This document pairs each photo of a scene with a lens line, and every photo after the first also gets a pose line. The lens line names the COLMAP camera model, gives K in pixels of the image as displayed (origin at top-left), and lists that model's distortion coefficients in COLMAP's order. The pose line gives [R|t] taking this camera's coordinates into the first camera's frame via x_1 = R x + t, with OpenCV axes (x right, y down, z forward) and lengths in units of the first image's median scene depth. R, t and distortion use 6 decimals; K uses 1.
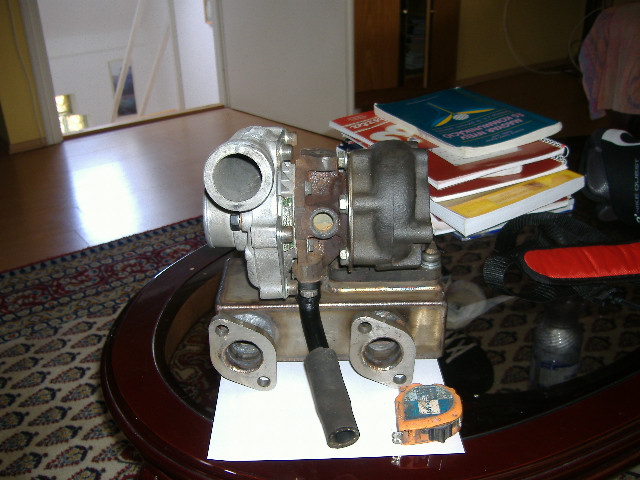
lens RADIAL K [[690.6, 0, 321.1], [0, 690.6, 260.8], [0, 0, 1]] dist [-0.040851, -0.001914]
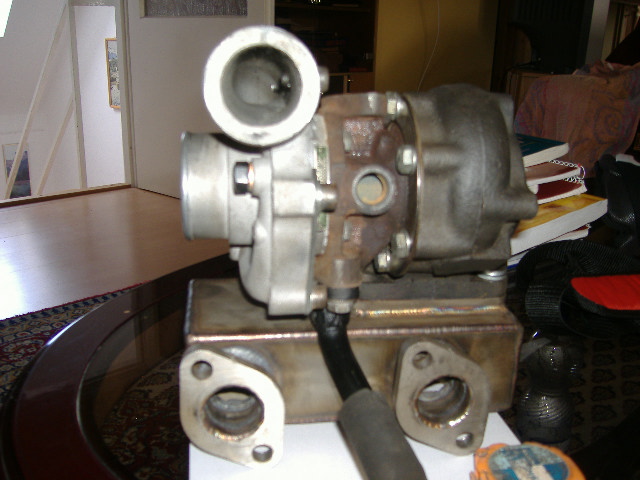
lens RADIAL K [[690.6, 0, 321.1], [0, 690.6, 260.8], [0, 0, 1]] dist [-0.040851, -0.001914]
pose [[0.989141, 0.000618, 0.146966, -0.122716], [0.020655, 0.989481, -0.143178, 0.090160], [-0.145508, 0.144658, 0.978724, 0.334776]]
